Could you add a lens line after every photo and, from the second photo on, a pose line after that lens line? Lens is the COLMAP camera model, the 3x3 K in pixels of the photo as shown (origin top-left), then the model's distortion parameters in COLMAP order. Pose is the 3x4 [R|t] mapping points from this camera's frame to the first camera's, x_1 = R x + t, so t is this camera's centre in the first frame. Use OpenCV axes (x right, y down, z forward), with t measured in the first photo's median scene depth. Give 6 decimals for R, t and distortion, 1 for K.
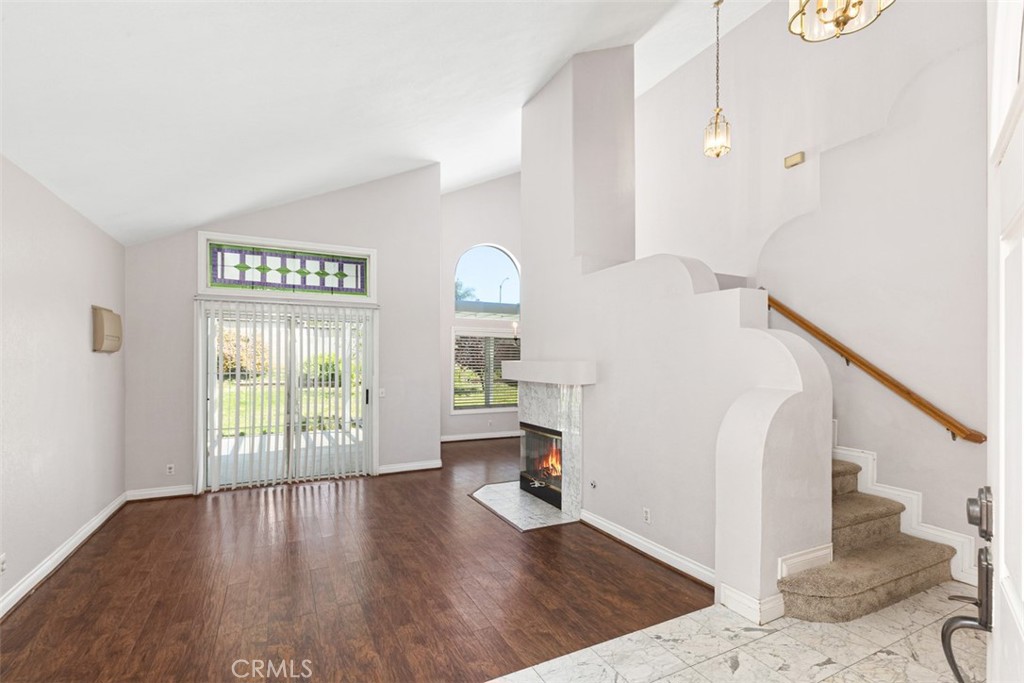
lens RADIAL K [[464.5, 0, 507.0], [0, 464.5, 357.5], [0, 0, 1]] dist [-0.002543, -0.000733]
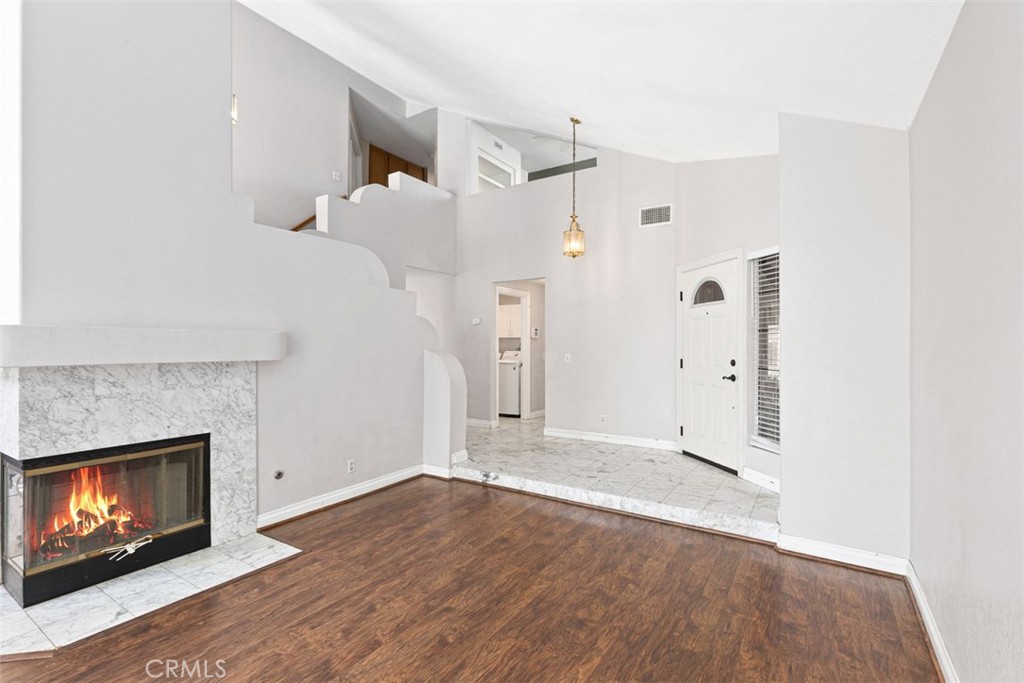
lens RADIAL K [[479.7, 0, 512.0], [0, 479.7, 341.5], [0, 0, 1]] dist [0.000233, -0.000089]
pose [[-0.509523, 0.003491, 0.860450, -0.825947], [-0.006766, 0.999945, -0.008064, 0.030017], [-0.860431, -0.009931, -0.509471, 1.111060]]
